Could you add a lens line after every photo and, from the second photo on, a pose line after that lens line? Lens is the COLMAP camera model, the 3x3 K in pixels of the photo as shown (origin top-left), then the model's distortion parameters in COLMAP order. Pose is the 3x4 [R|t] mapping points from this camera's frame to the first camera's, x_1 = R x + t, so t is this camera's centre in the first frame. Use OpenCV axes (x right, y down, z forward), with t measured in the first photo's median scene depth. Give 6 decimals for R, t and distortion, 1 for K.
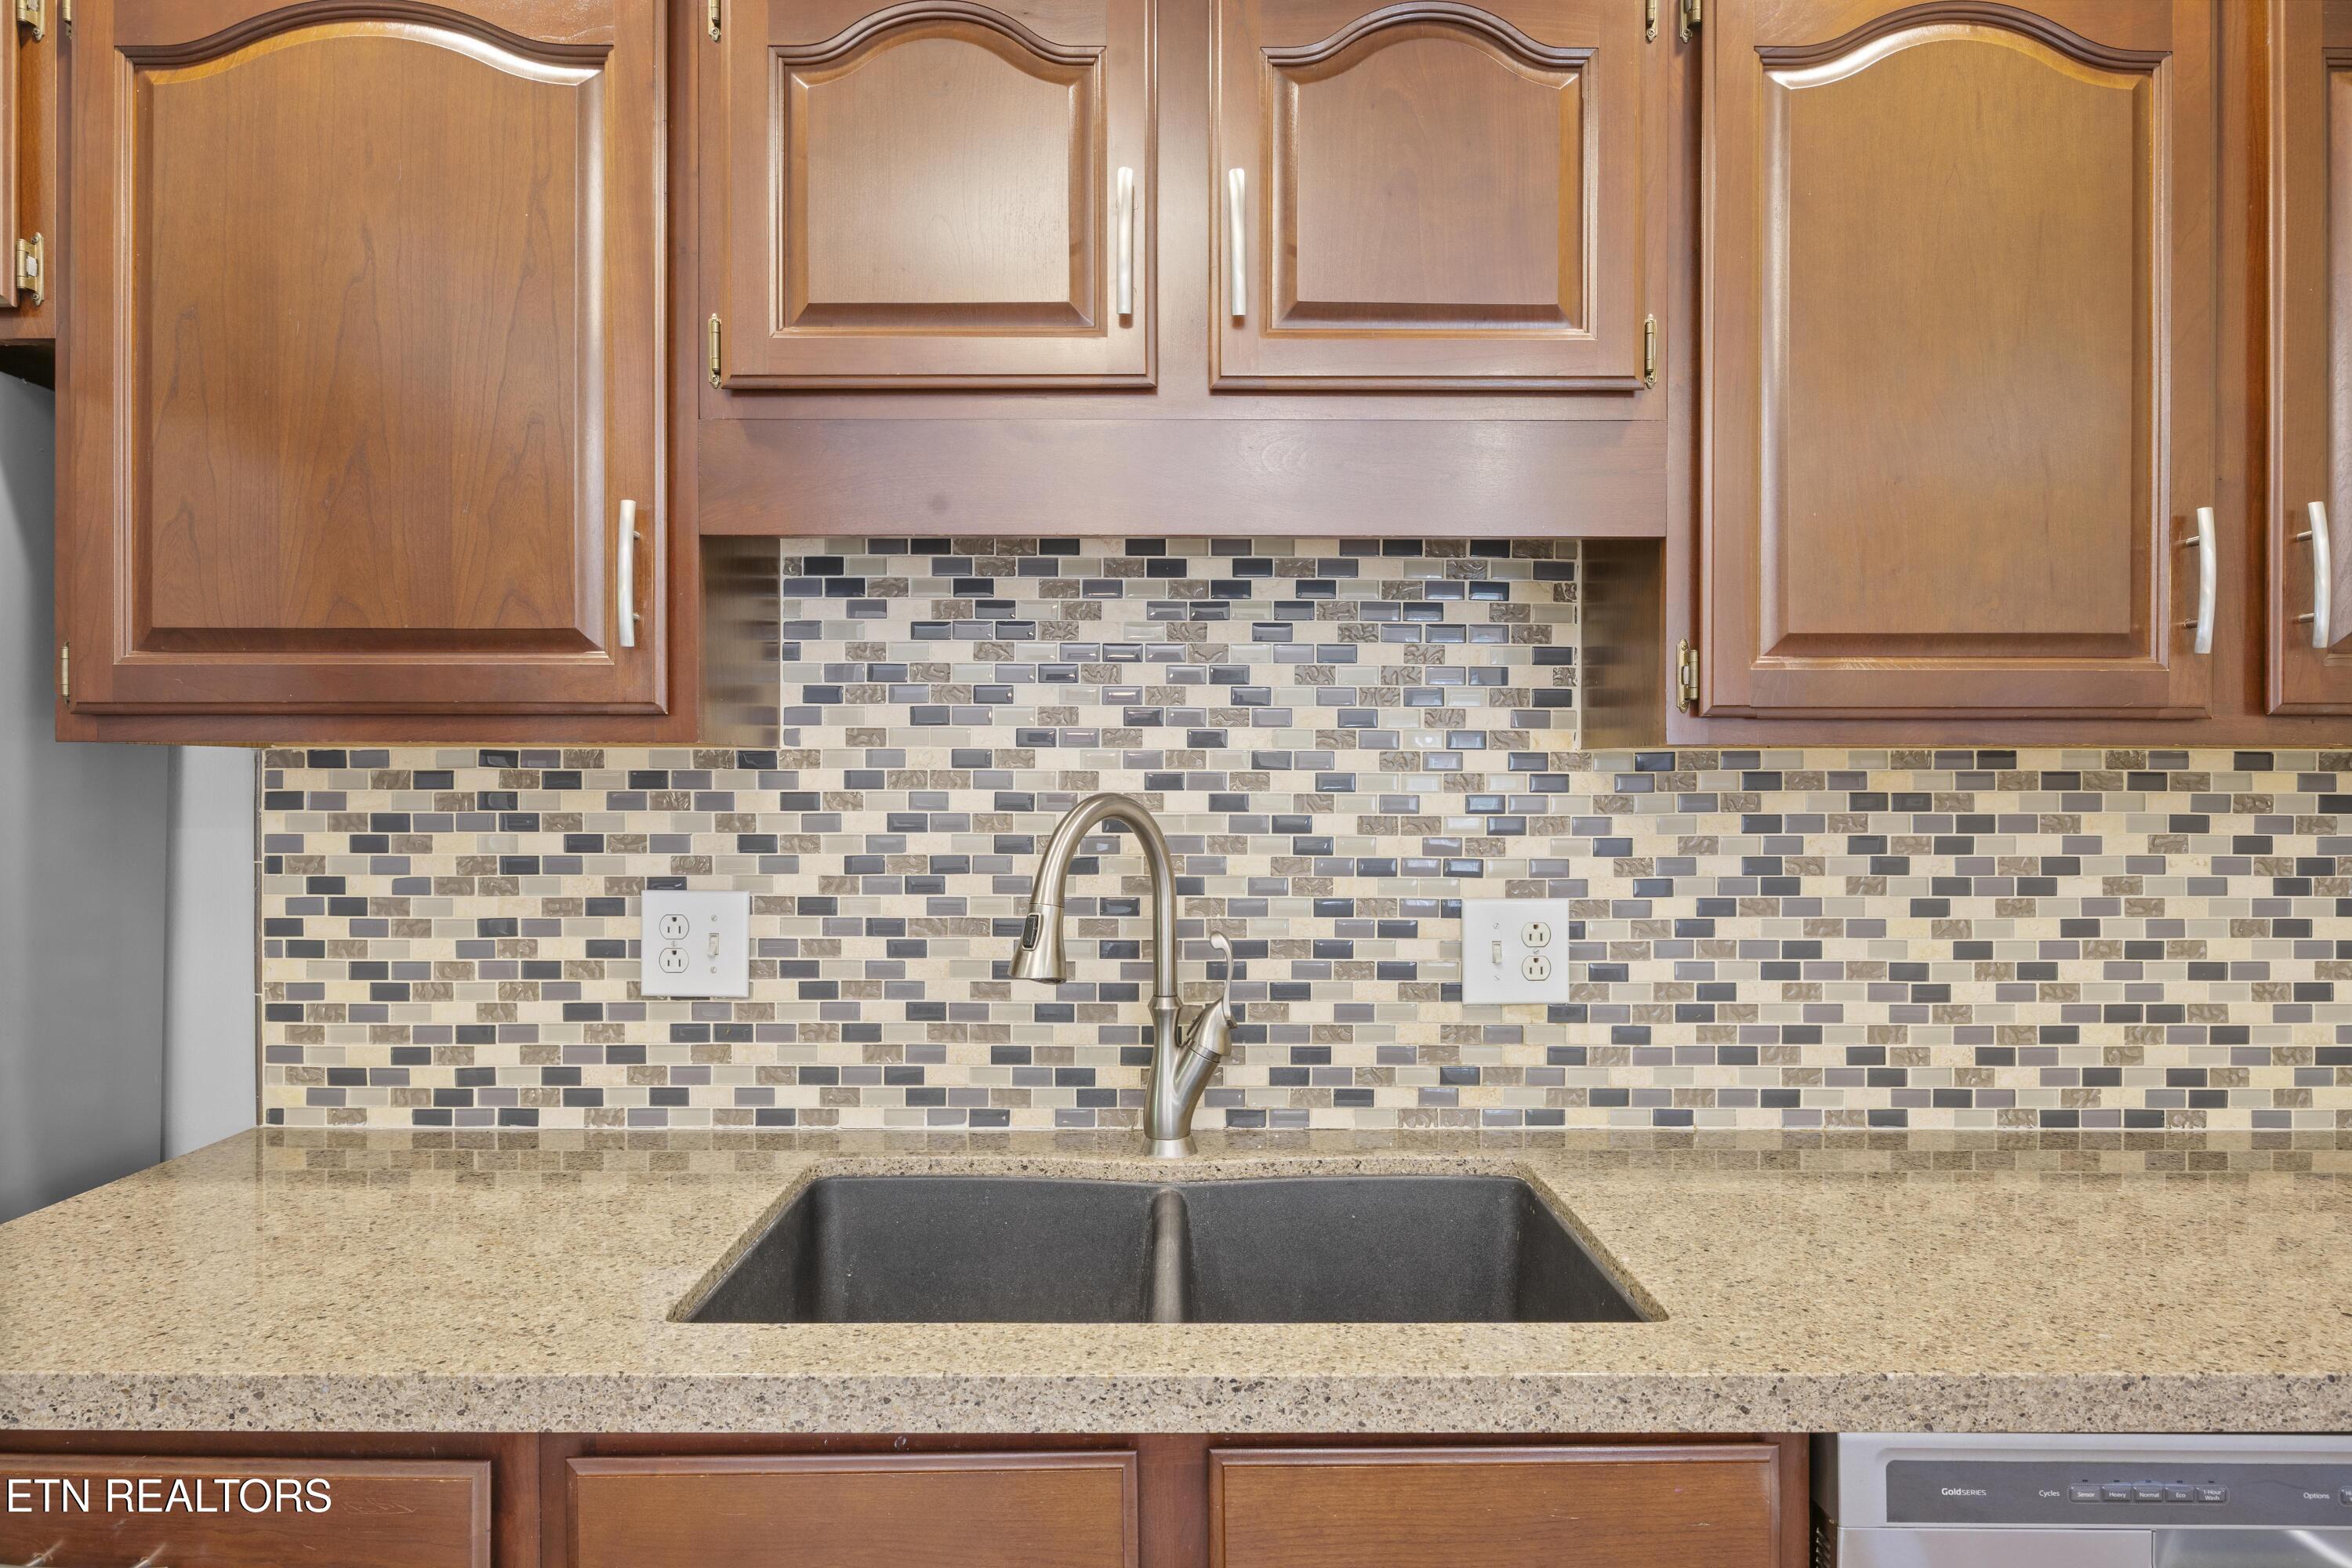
lens RADIAL K [[1364.2, 0, 1176.0], [0, 1364.2, 784.0], [0, 0, 1]] dist [-0.004718, 0.000259]
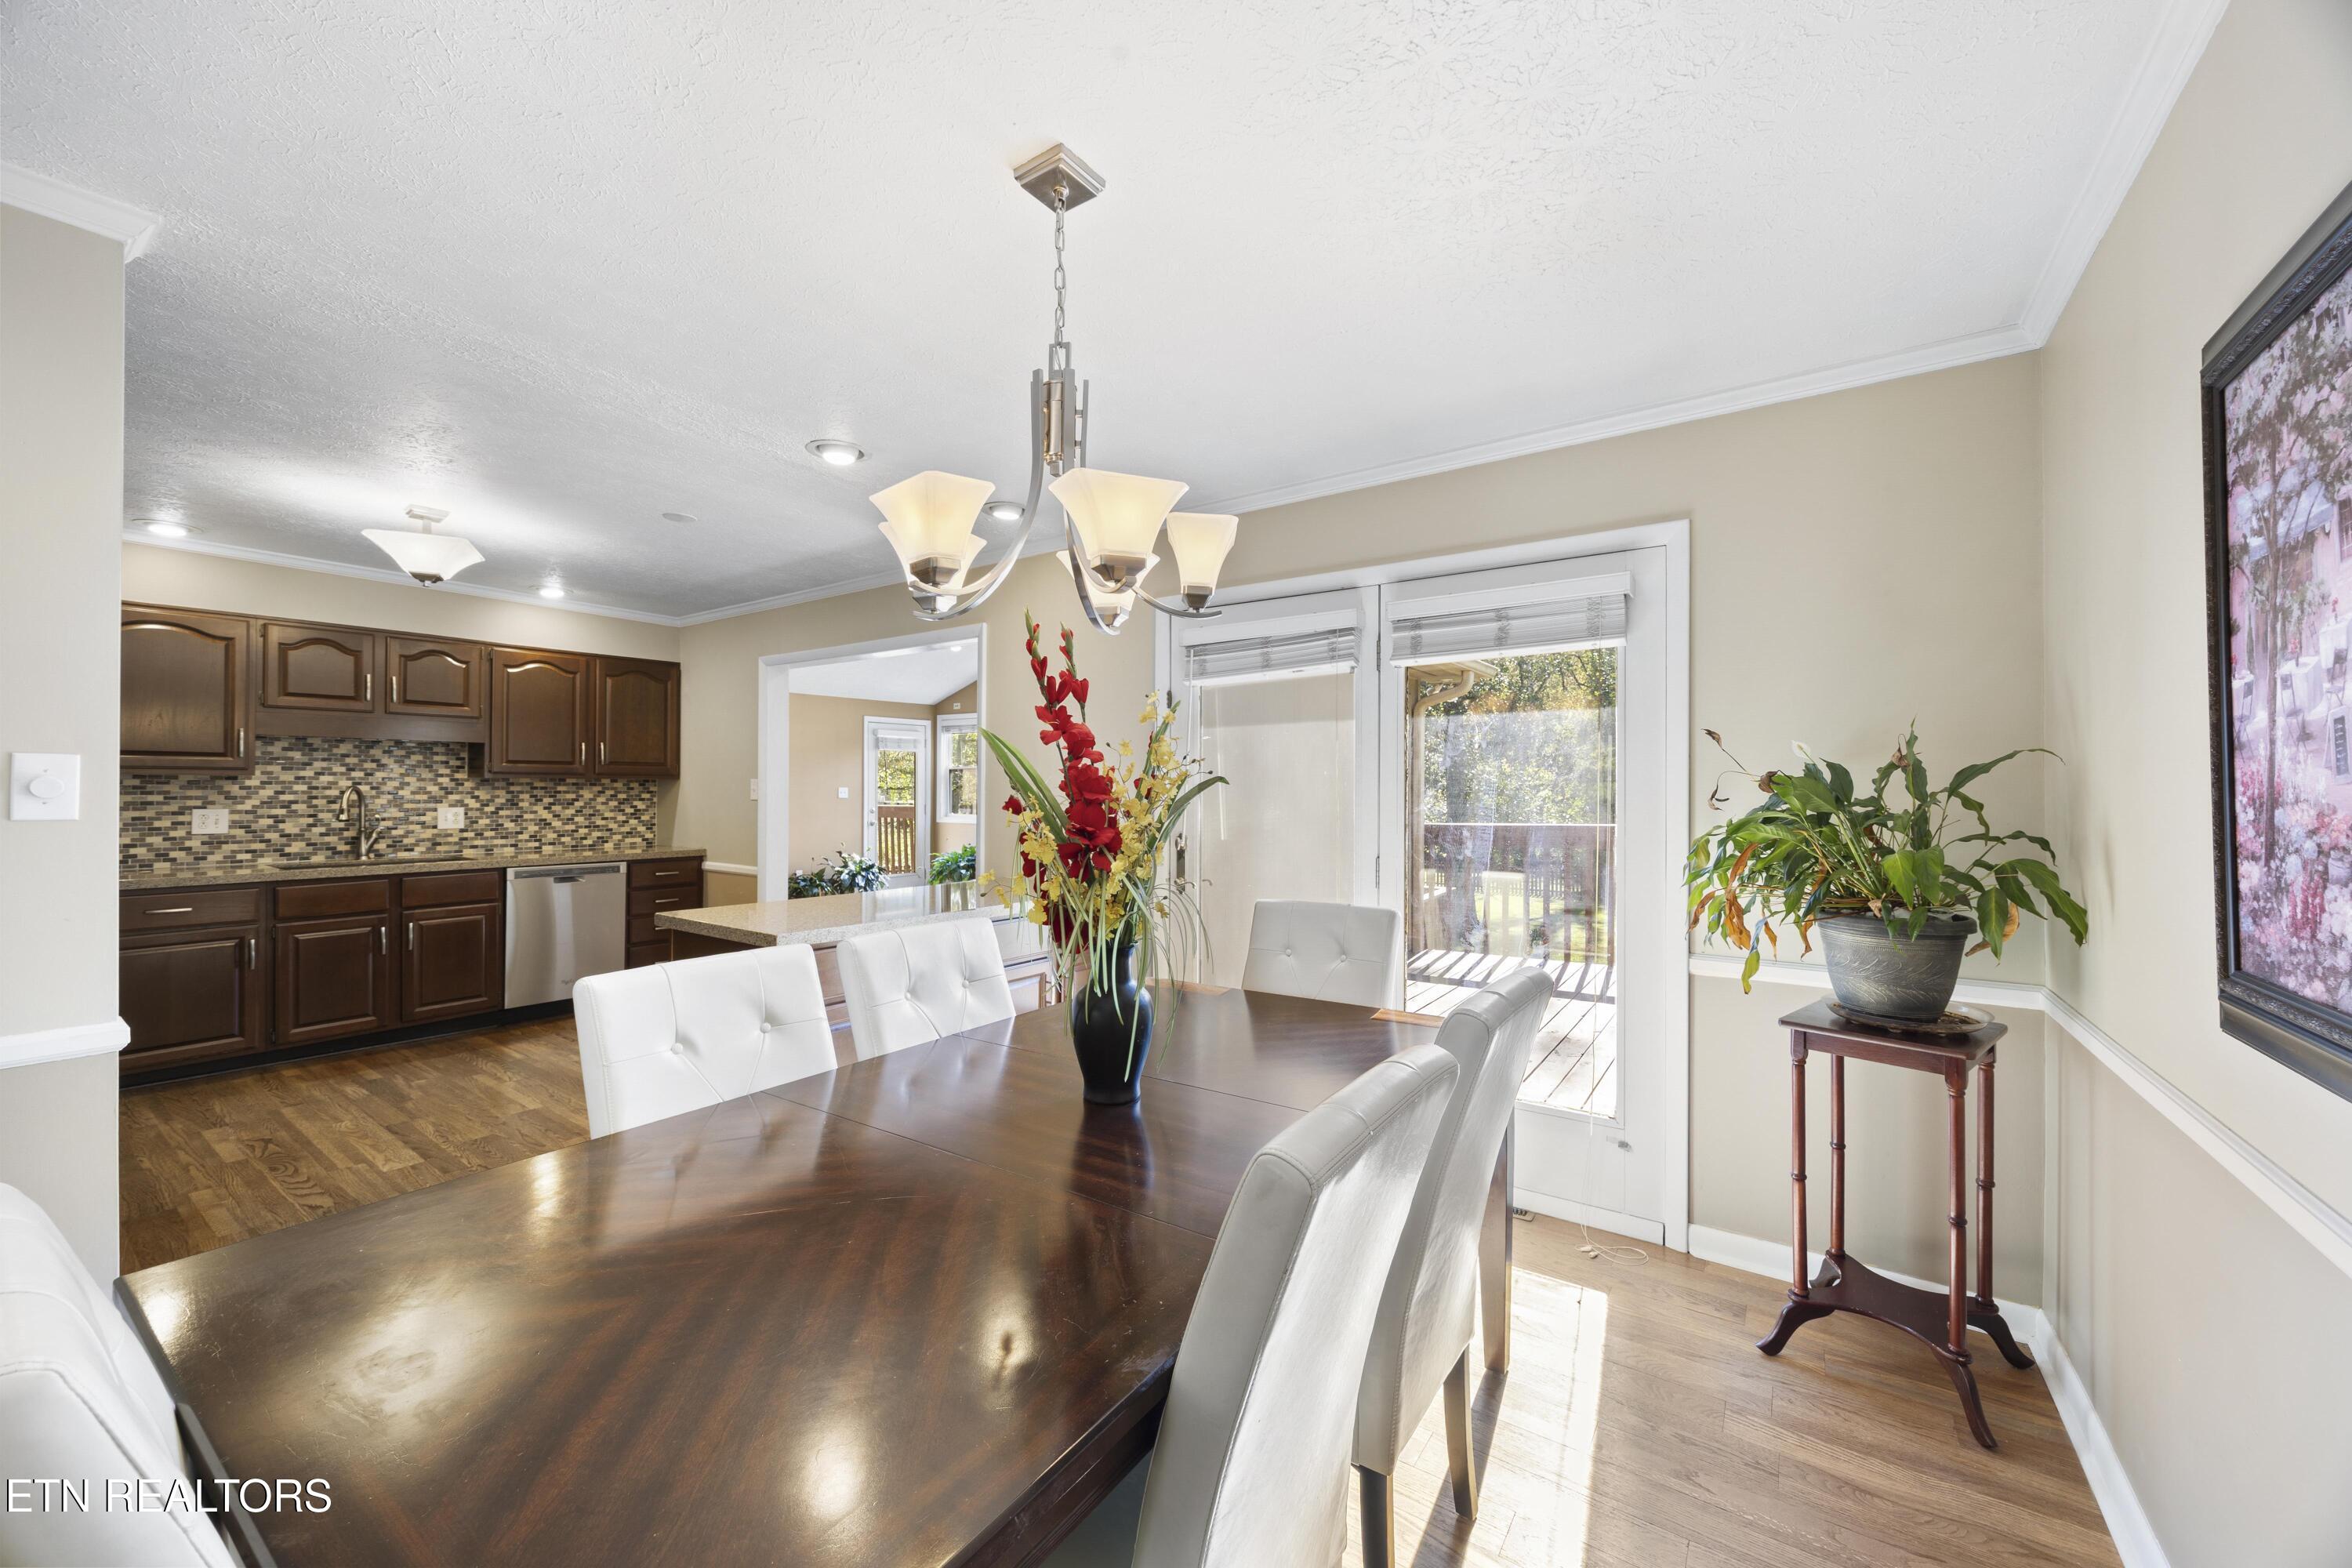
lens RADIAL K [[899.7, 0, 1176.0], [0, 899.7, 784.0], [0, 0, 1]] dist [-0.000166, -0.000165]
pose [[0.580128, 0.004725, 0.814511, -0.884021], [-0.000298, 0.999984, -0.005589, 0.015990], [-0.814525, 0.003000, 0.580121, -3.037712]]
